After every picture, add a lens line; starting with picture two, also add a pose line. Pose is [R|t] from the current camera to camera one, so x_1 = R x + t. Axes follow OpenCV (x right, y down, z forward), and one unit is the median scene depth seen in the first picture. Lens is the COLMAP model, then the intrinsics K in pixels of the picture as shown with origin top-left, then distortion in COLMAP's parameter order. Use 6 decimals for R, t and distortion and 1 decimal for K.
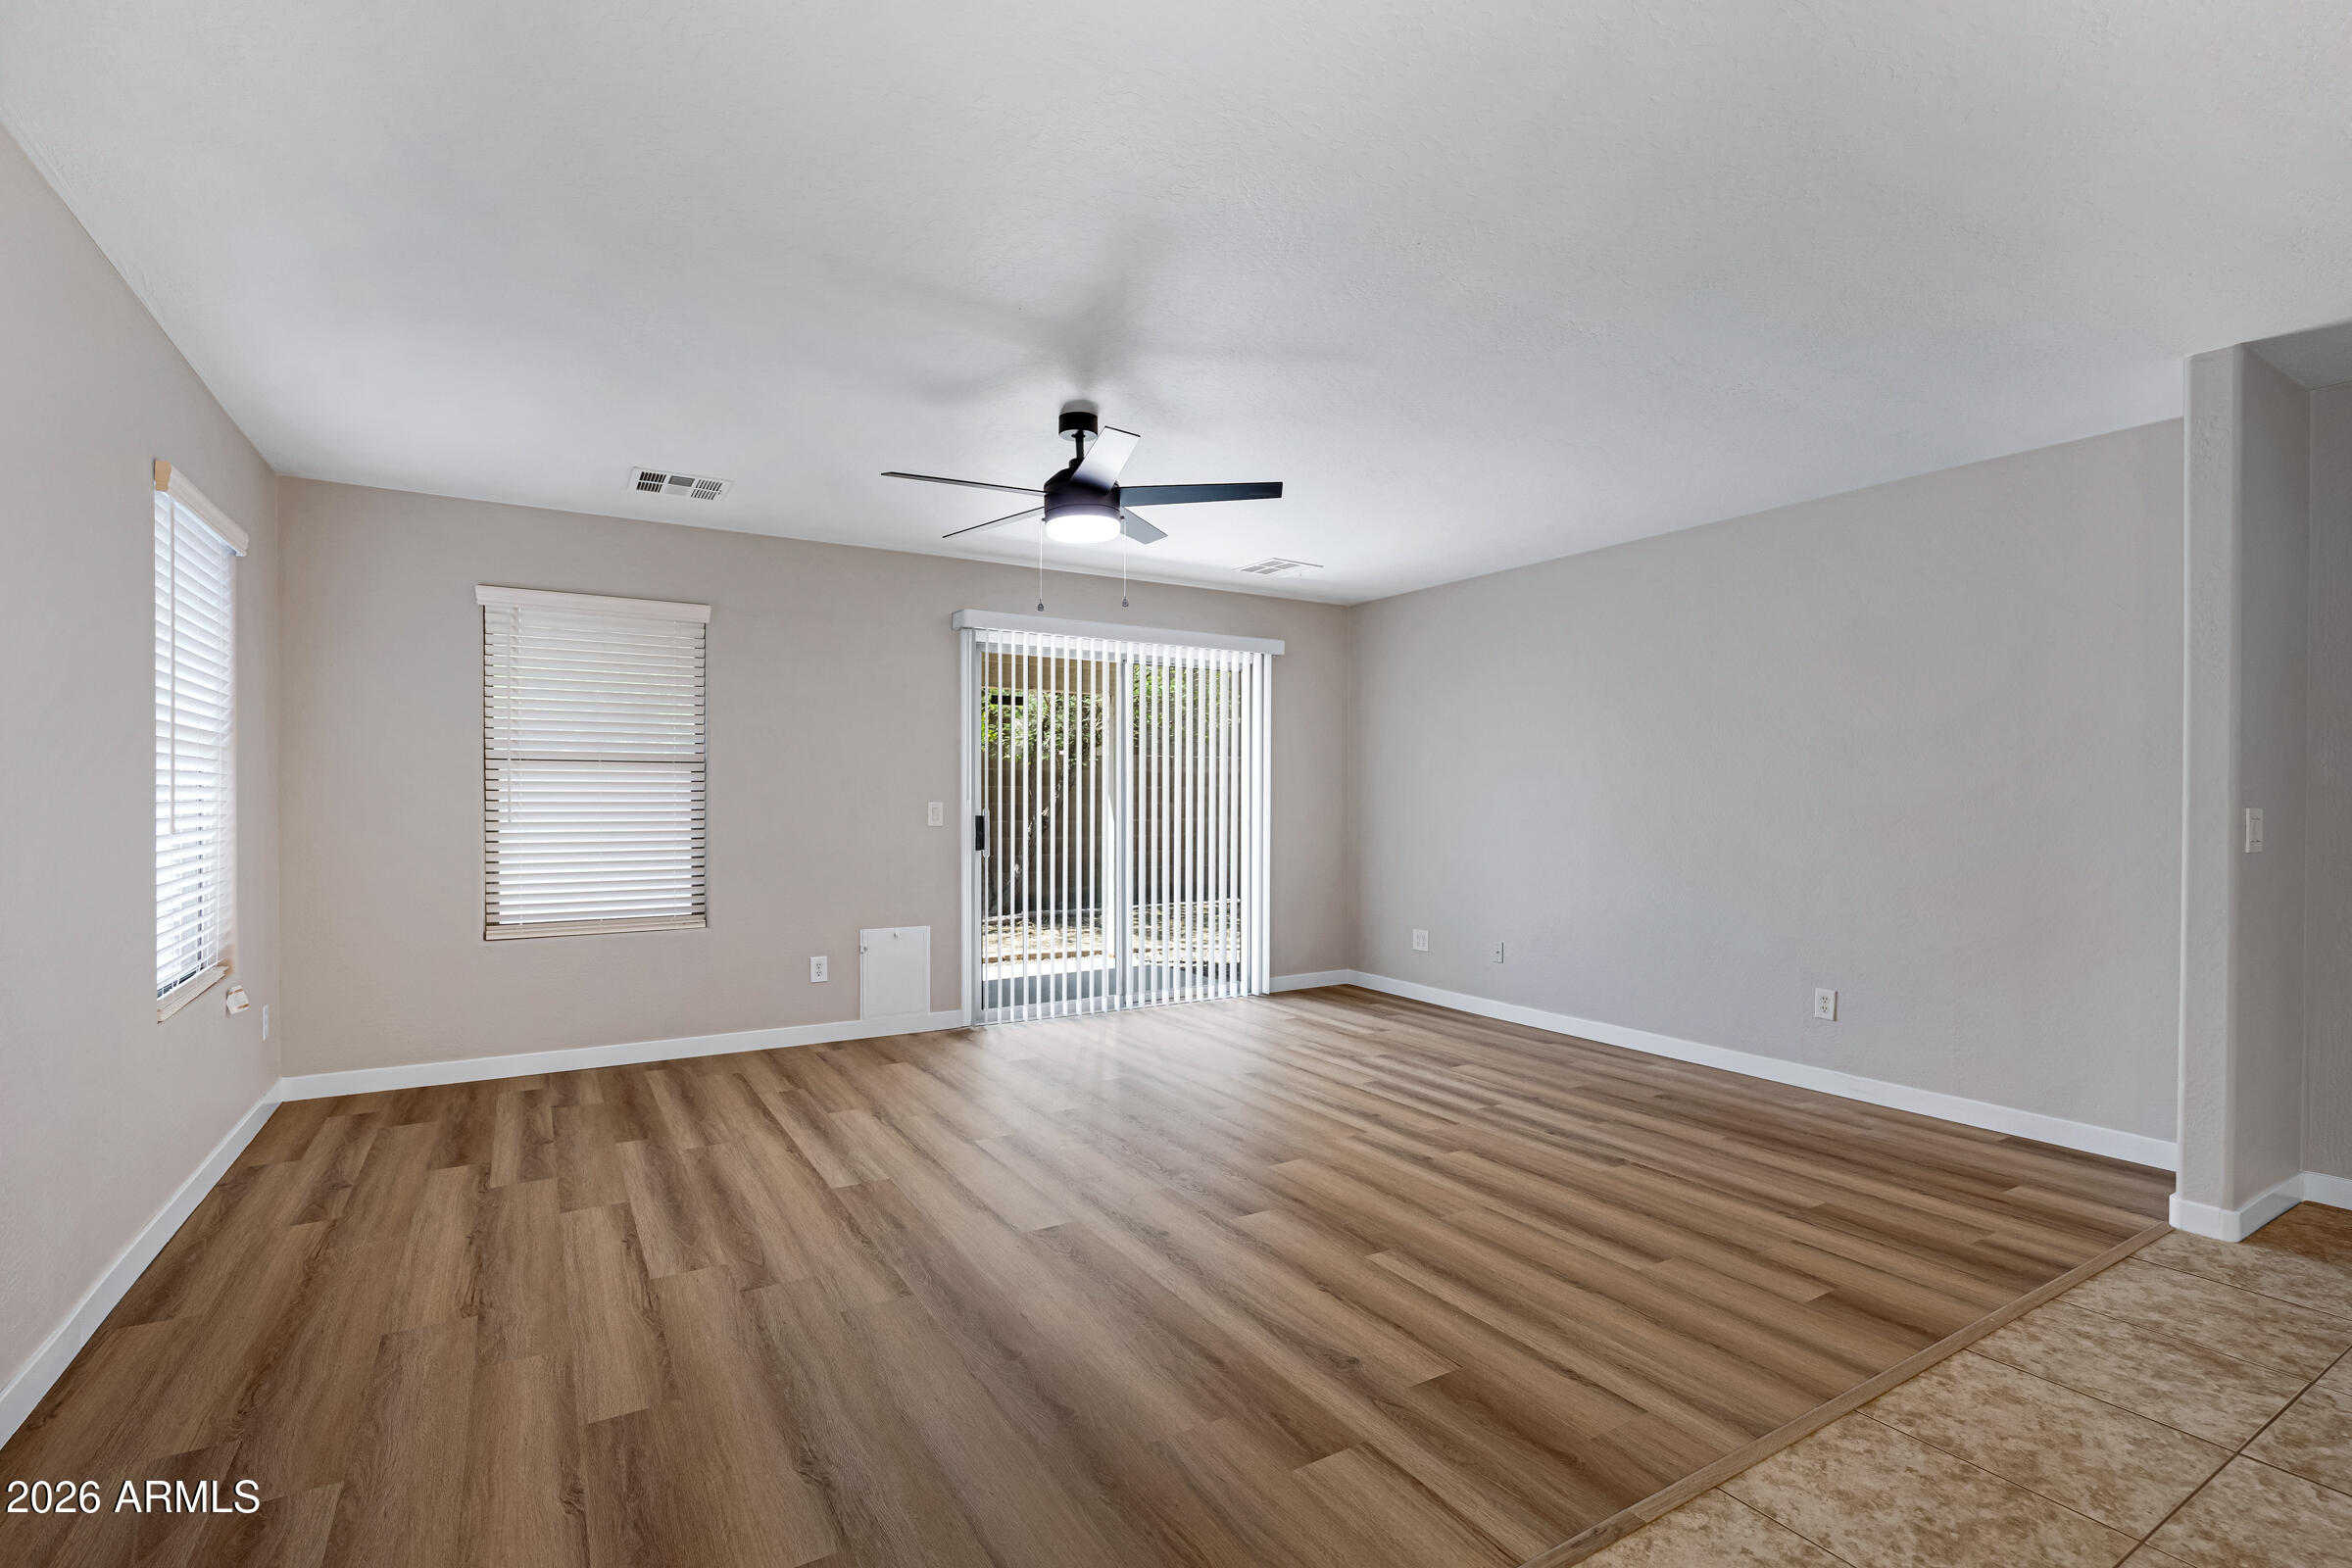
lens RADIAL K [[1061.5, 0, 1177.4], [0, 1061.5, 815.7], [0, 0, 1]] dist [-0.003092, 0.000128]
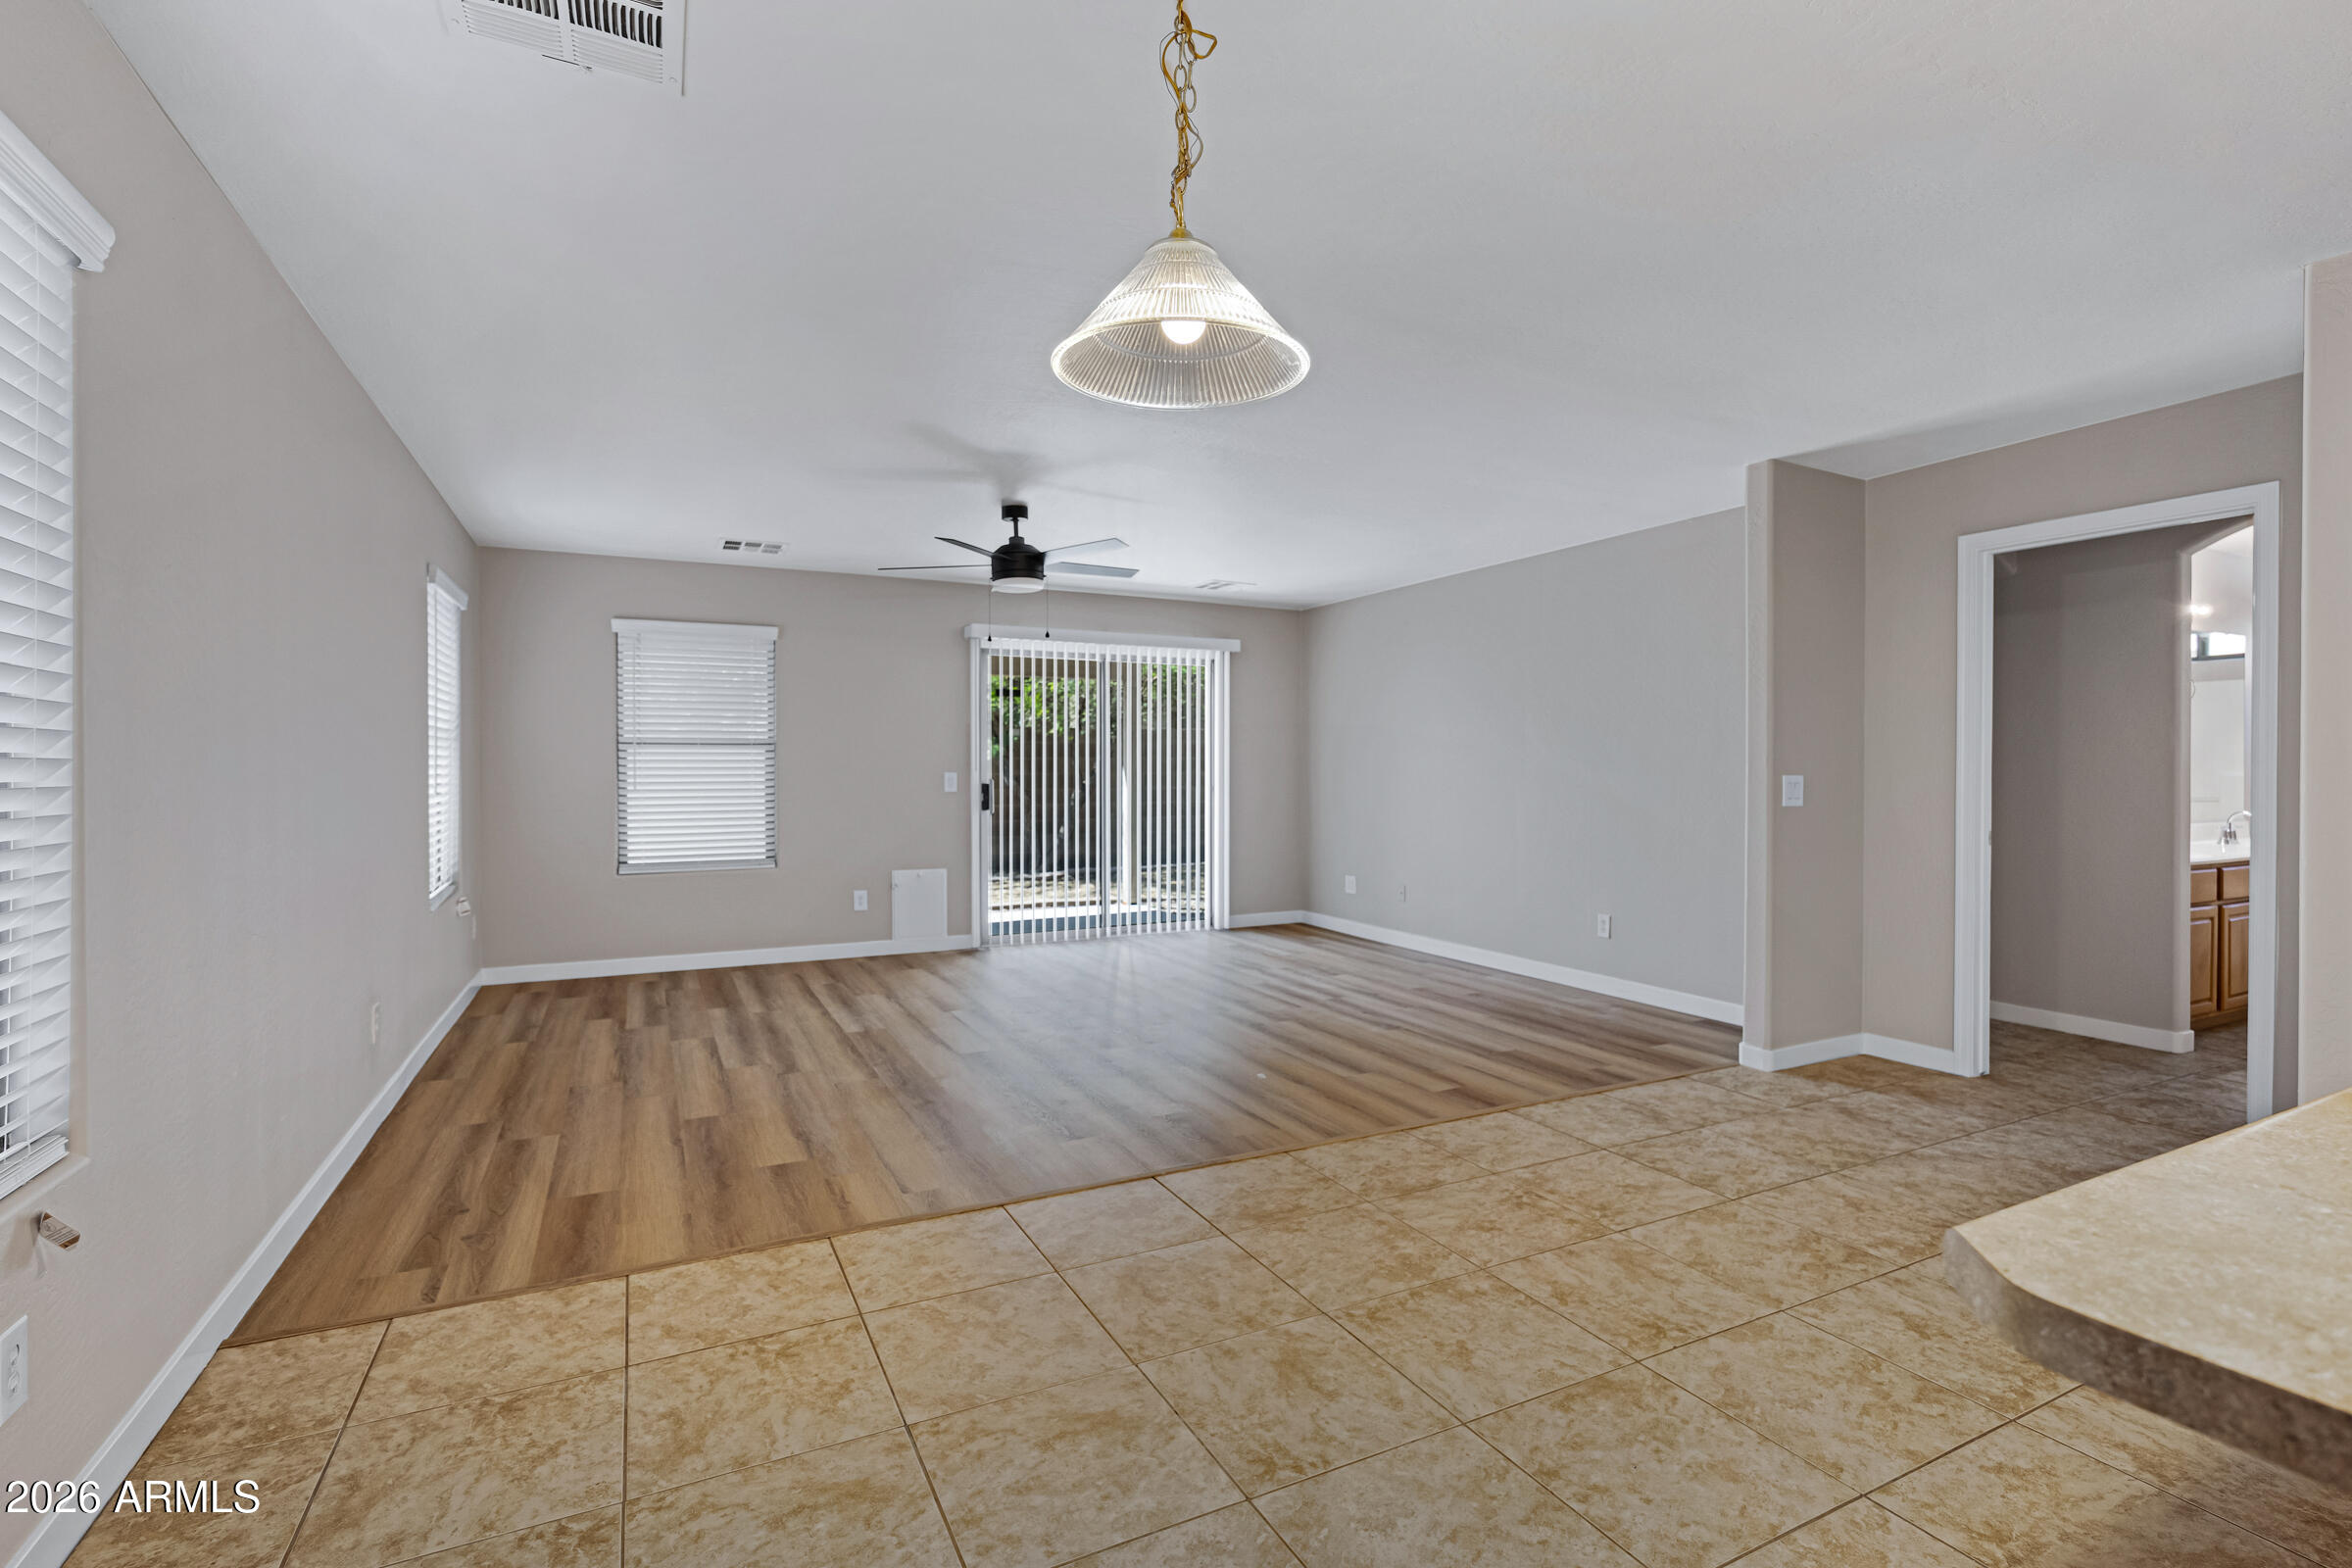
lens RADIAL K [[1065.9, 0, 1196.5], [0, 1065.9, 782.8], [0, 0, 1]] dist [-0.001972, 0.000114]
pose [[0.997623, -0.002773, -0.068847, 0.228350], [0.002679, 0.999995, -0.001469, 0.002219], [0.068850, 0.001281, 0.997626, -0.390635]]
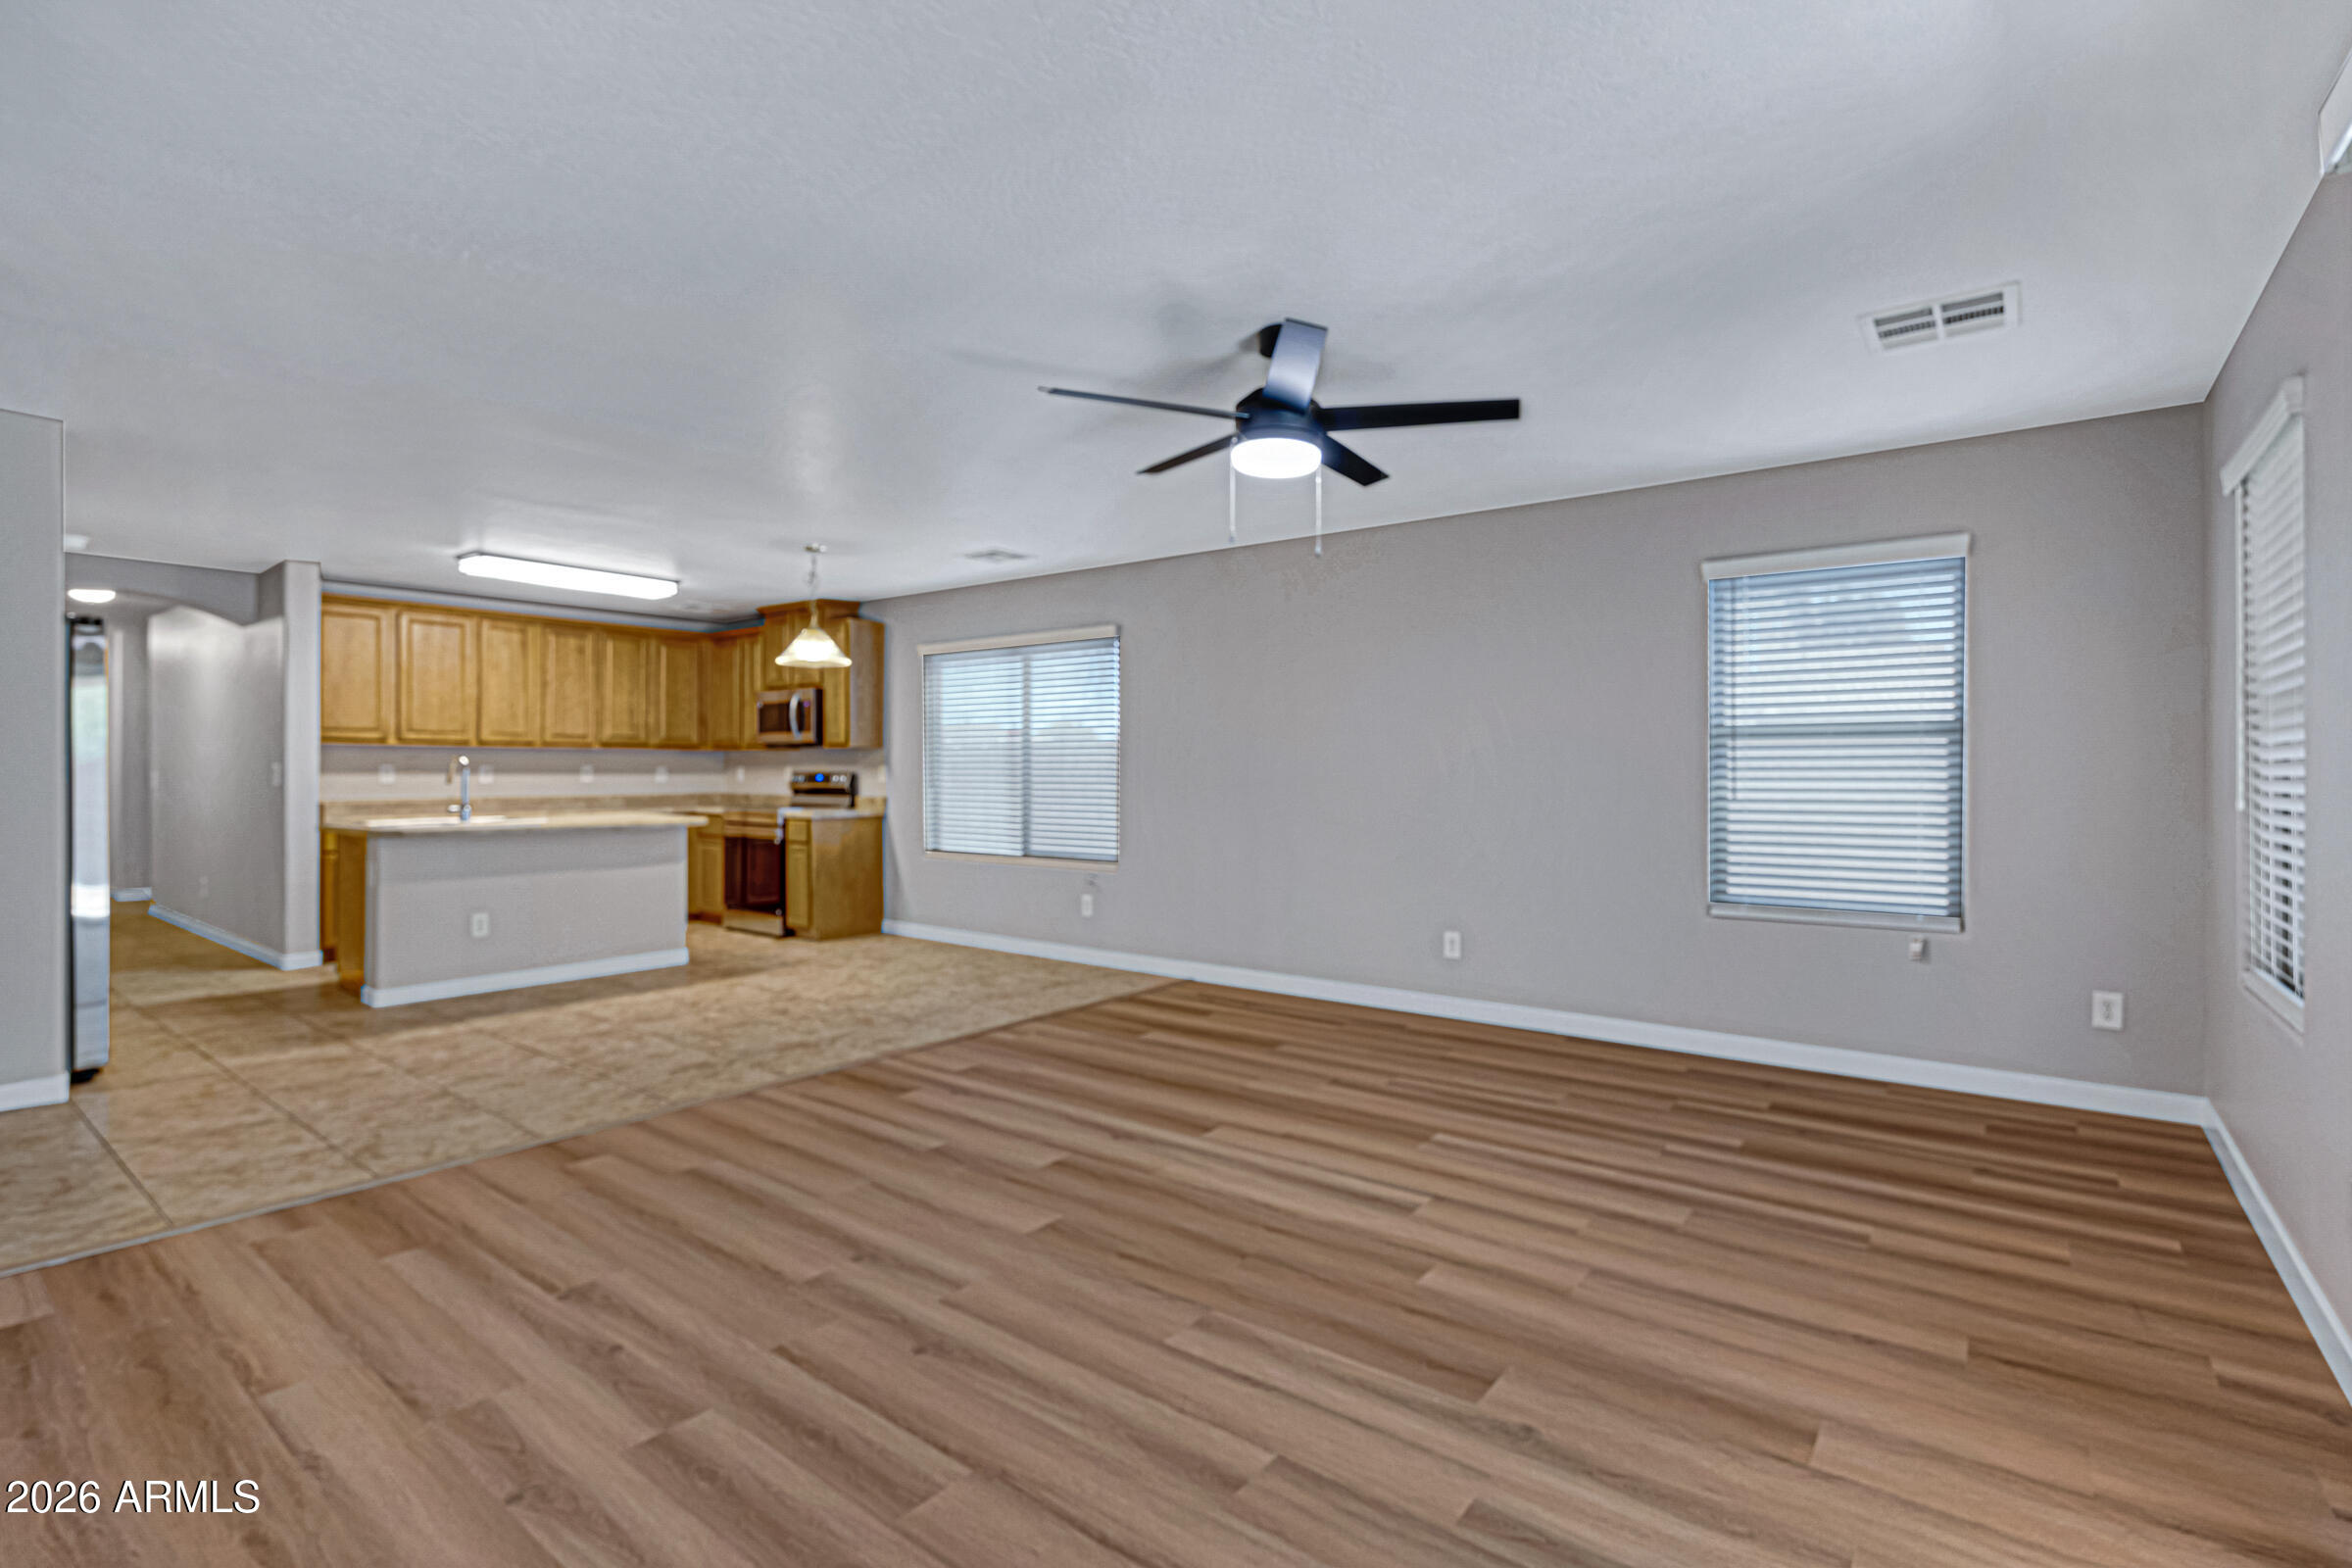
lens RADIAL K [[1126.4, 0, 1189.2], [0, 1126.4, 781.4], [0, 0, 1]] dist [-0.019556, 0.000606]
pose [[-0.930172, -0.003508, -0.367107, 0.282789], [-0.011691, 0.999730, 0.020068, -0.023711], [0.366937, 0.022959, -0.929962, 1.649372]]
